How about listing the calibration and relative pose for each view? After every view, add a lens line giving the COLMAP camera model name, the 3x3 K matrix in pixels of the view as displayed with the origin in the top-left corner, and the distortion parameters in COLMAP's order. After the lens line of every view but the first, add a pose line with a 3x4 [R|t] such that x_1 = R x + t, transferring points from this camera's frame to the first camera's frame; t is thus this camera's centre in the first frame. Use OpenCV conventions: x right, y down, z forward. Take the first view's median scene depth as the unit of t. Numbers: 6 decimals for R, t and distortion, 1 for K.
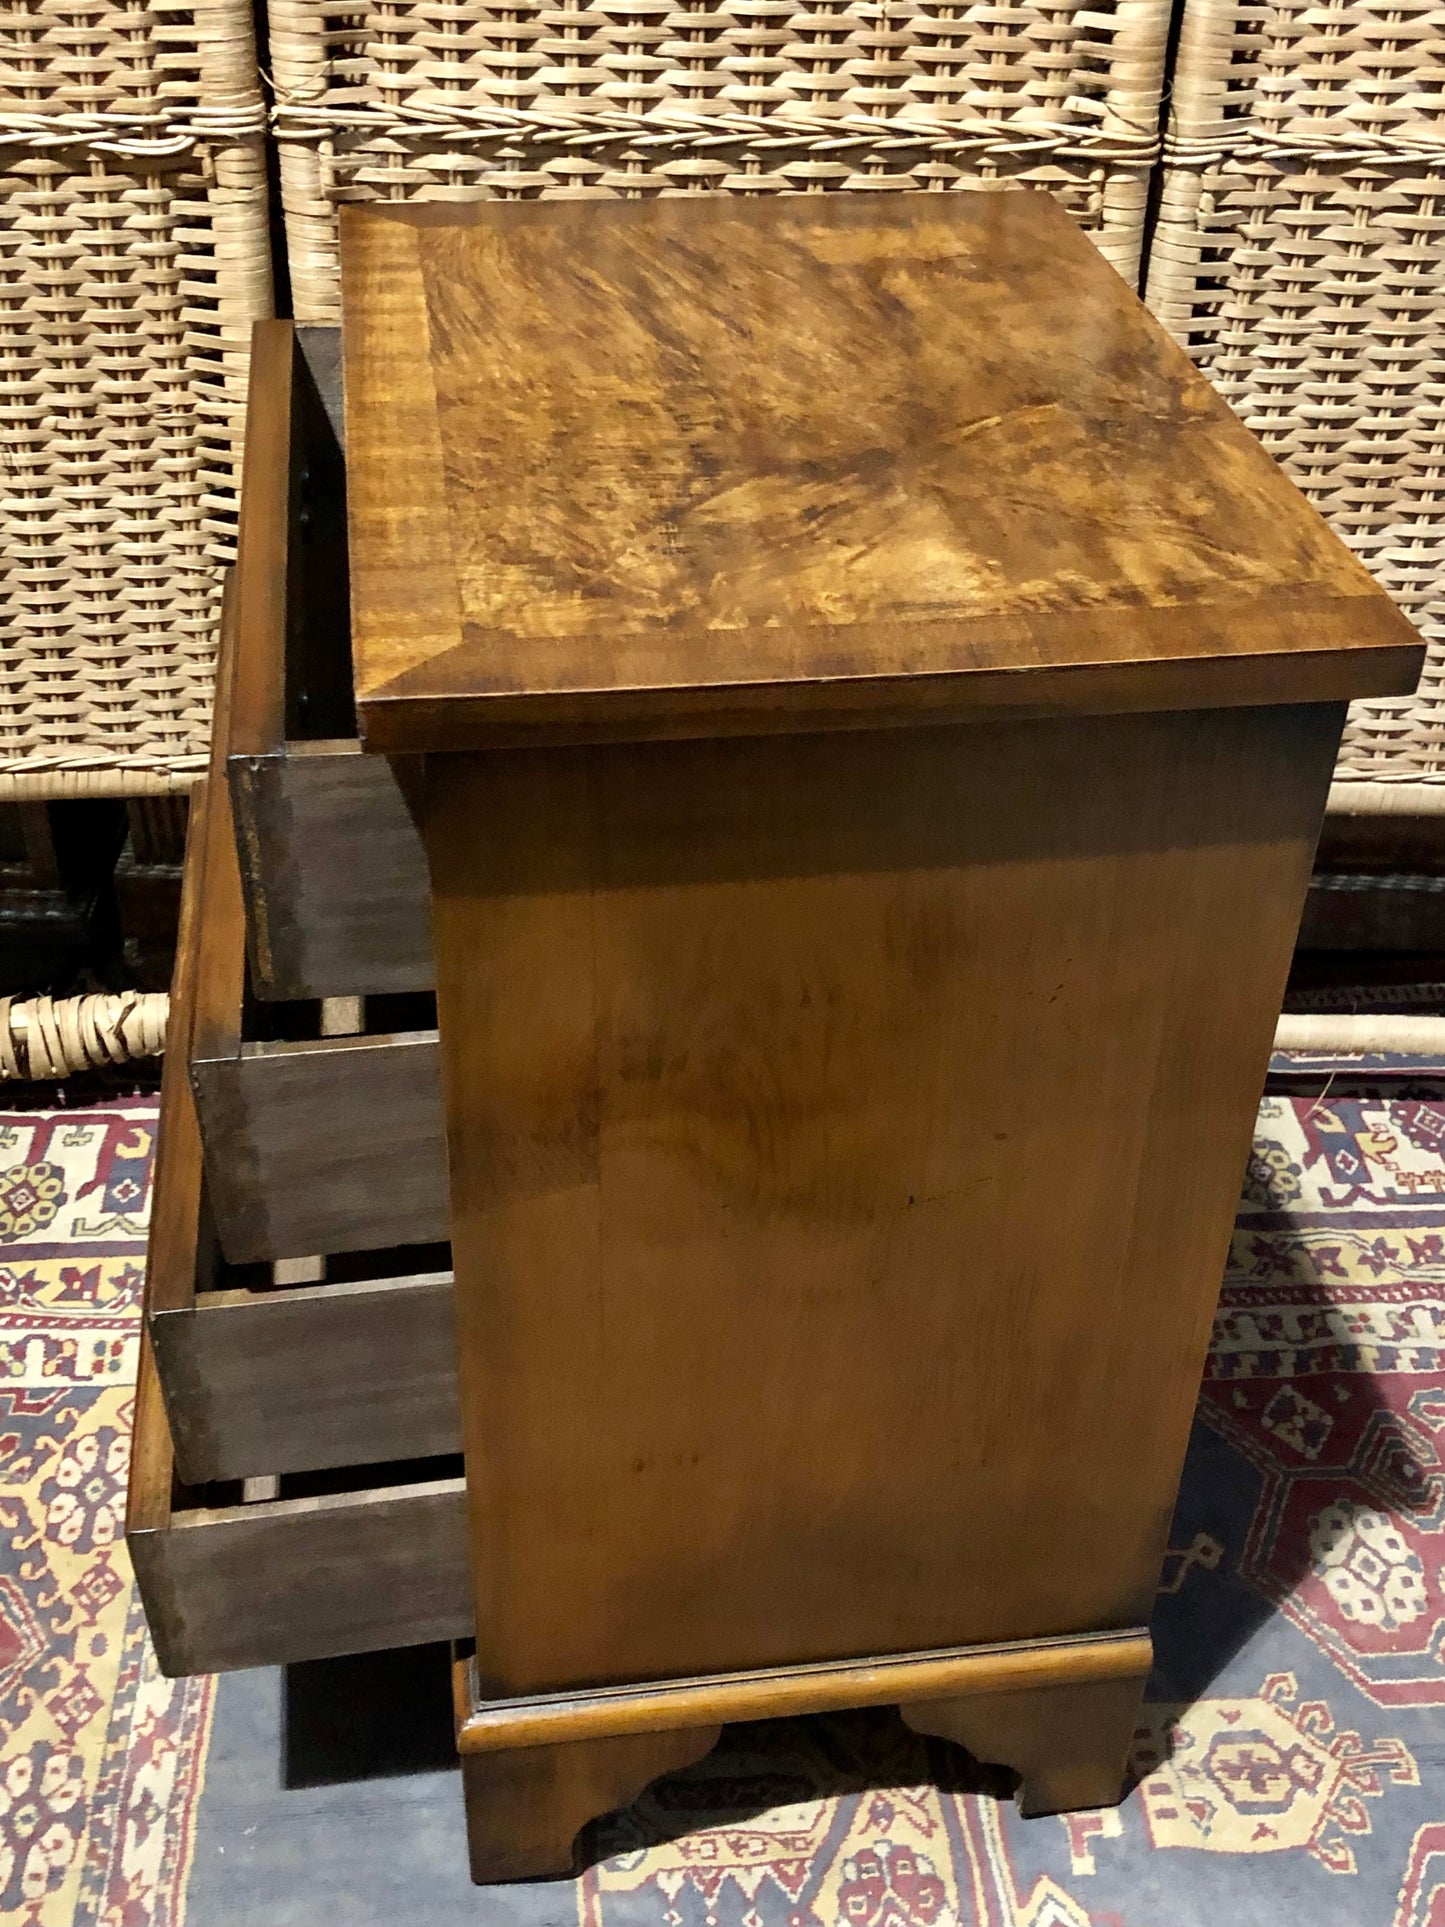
lens RADIAL K [[2292.1, 0, 735.0], [0, 2292.1, 955.1], [0, 0, 1]] dist [0.004499, 0.000000]
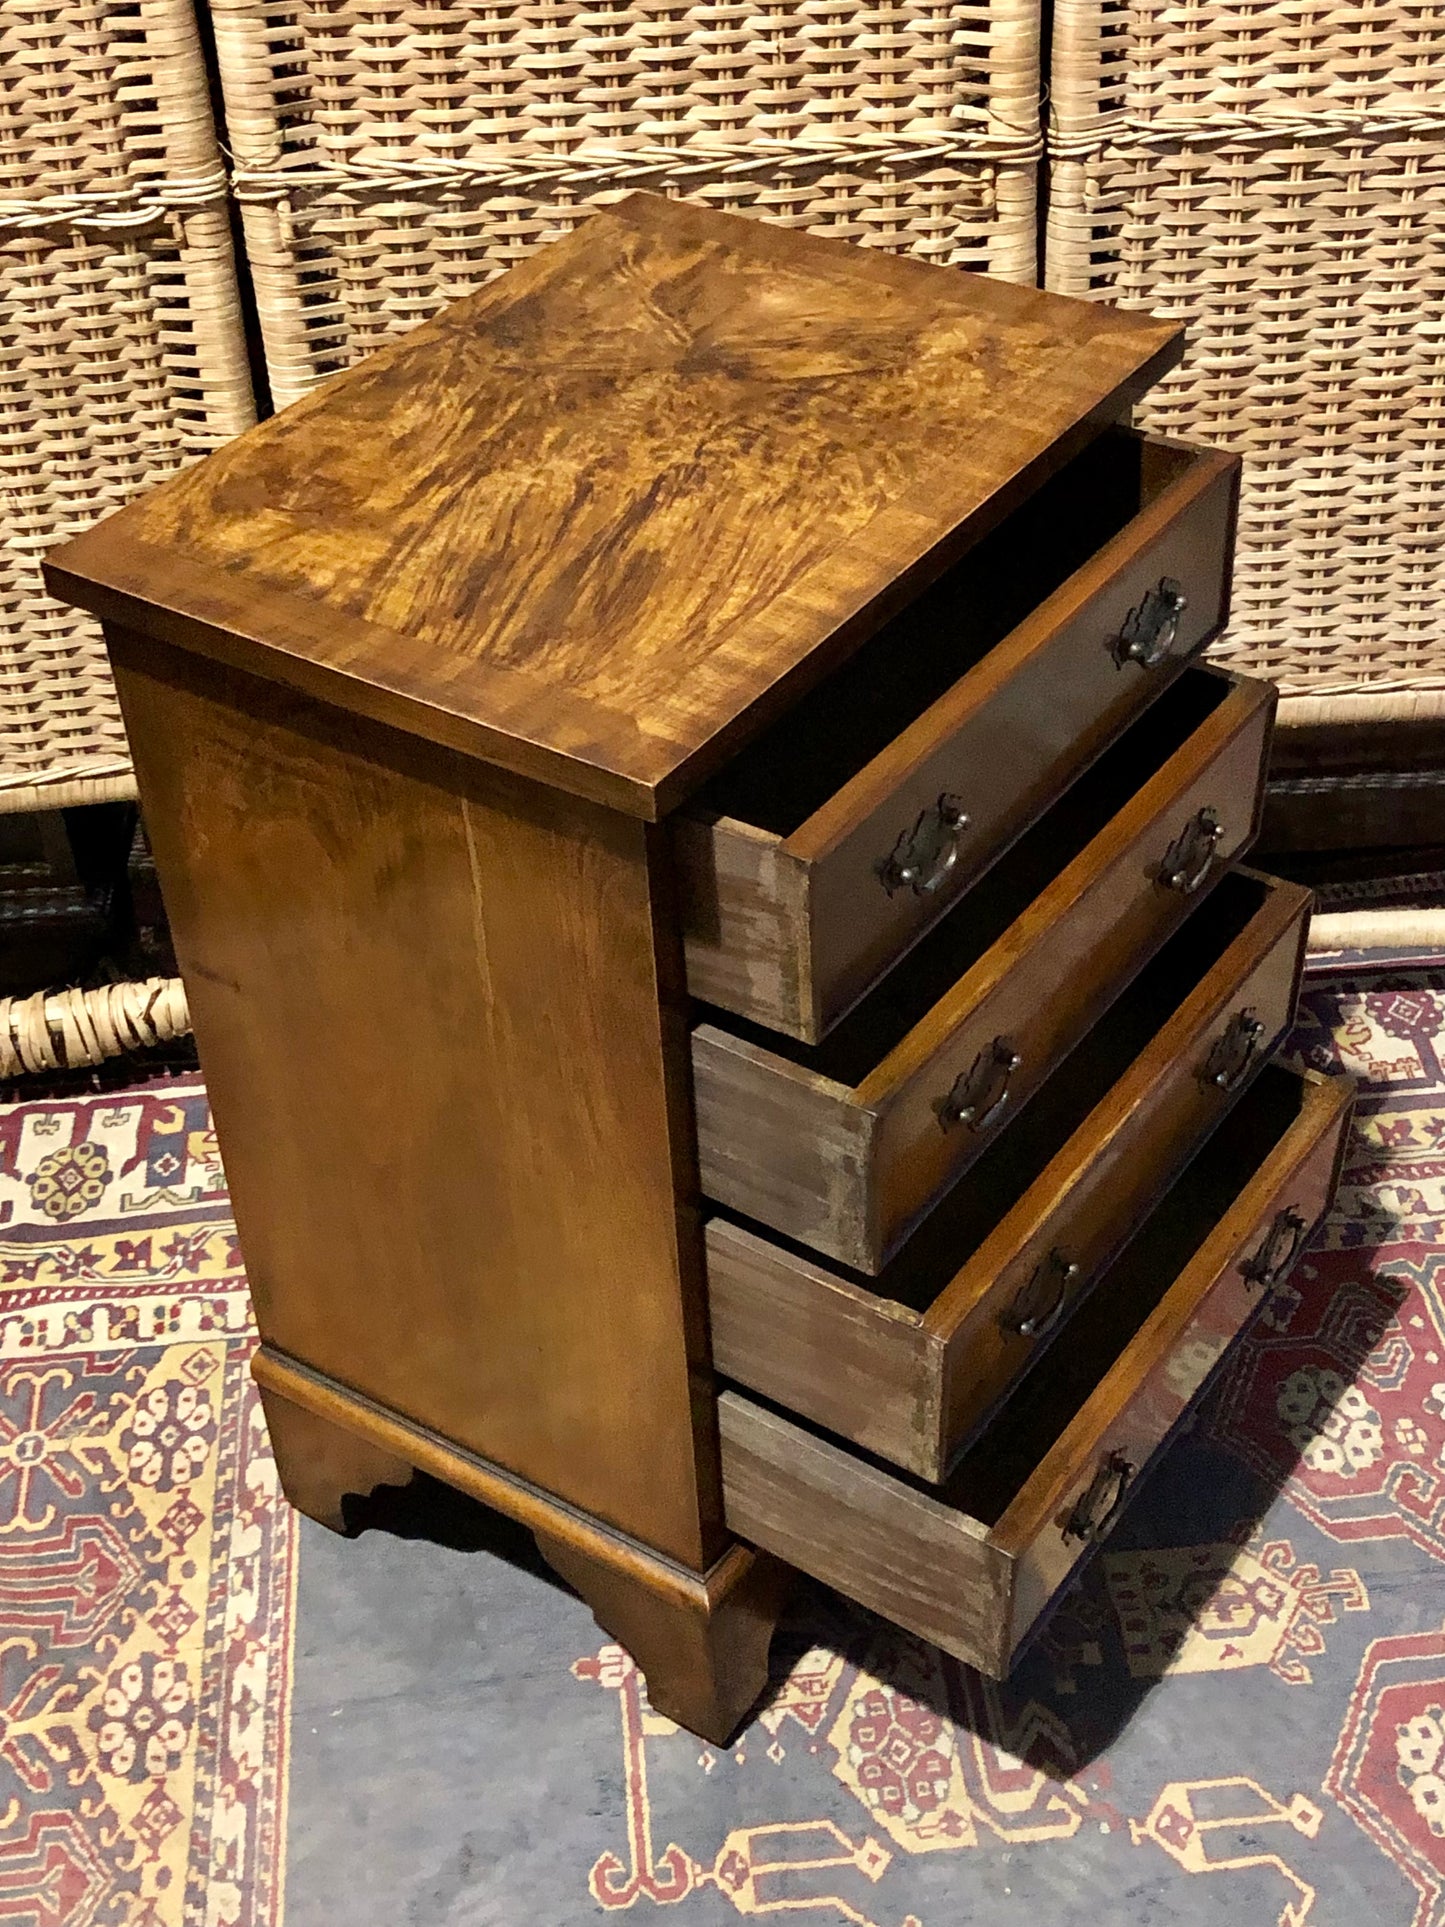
lens RADIAL K [[2750.8, 0, 729.2], [0, 2750.8, 925.0], [0, 0, 1]] dist [0.035345, 0.000000]
pose [[0.996951, -0.073817, -0.025305, 0.042099], [0.074467, 0.996890, 0.025792, -0.026632], [0.023322, -0.027597, 0.999347, -0.323518]]
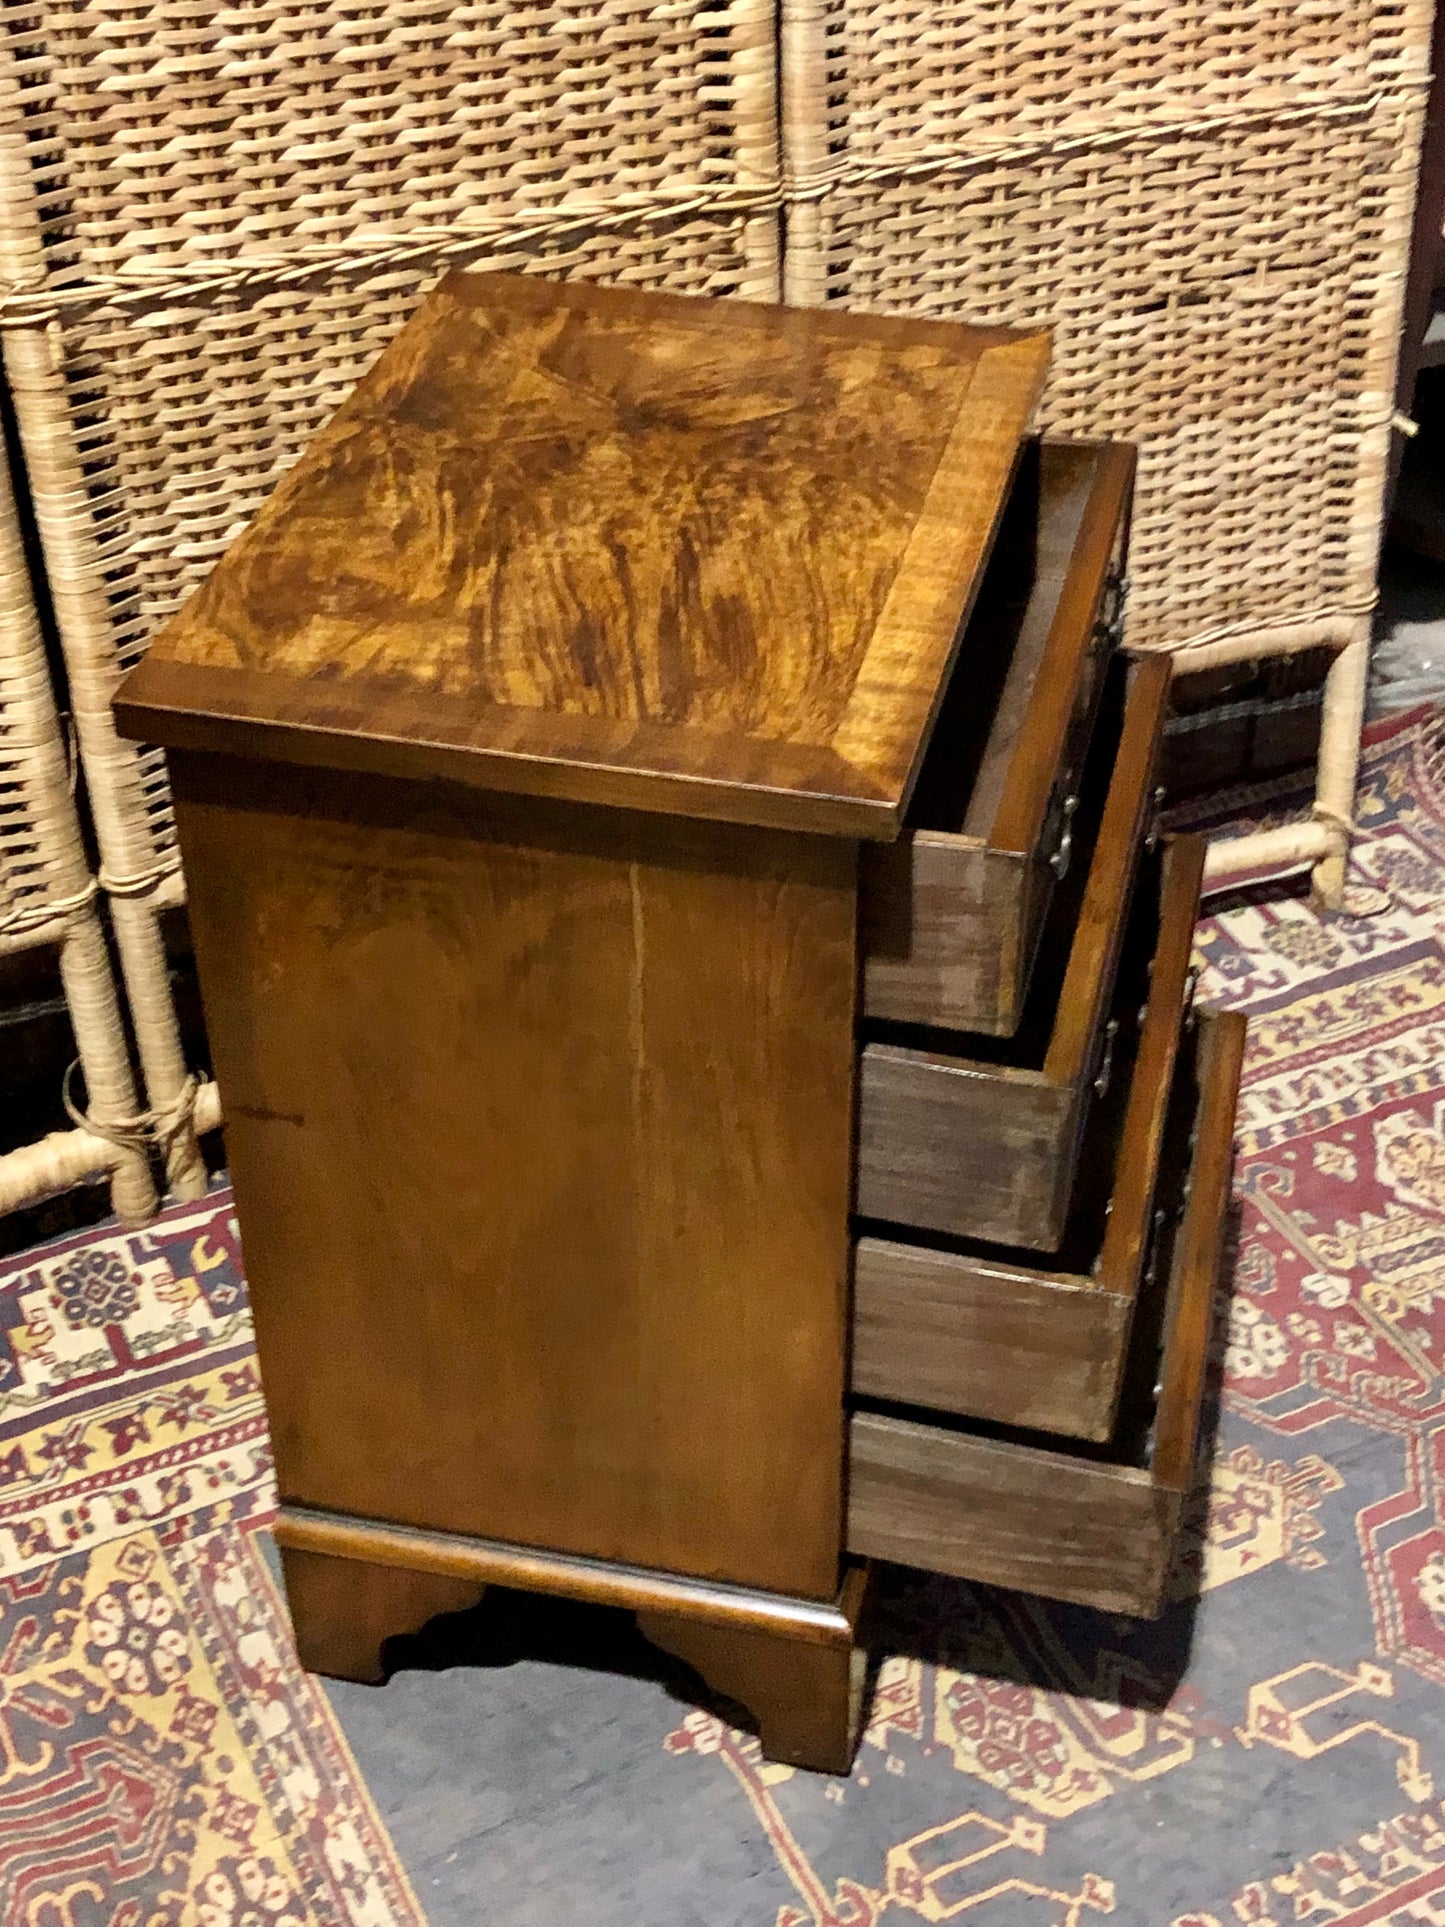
lens RADIAL K [[2750.8, 0, 778.3], [0, 2750.8, 926.6], [0, 0, 1]] dist [0.035345, 0.000000]
pose [[0.918729, -0.254506, 0.301933, -0.321377], [0.251702, 0.966571, 0.048858, -0.065830], [-0.304274, 0.031109, 0.952076, -0.287272]]
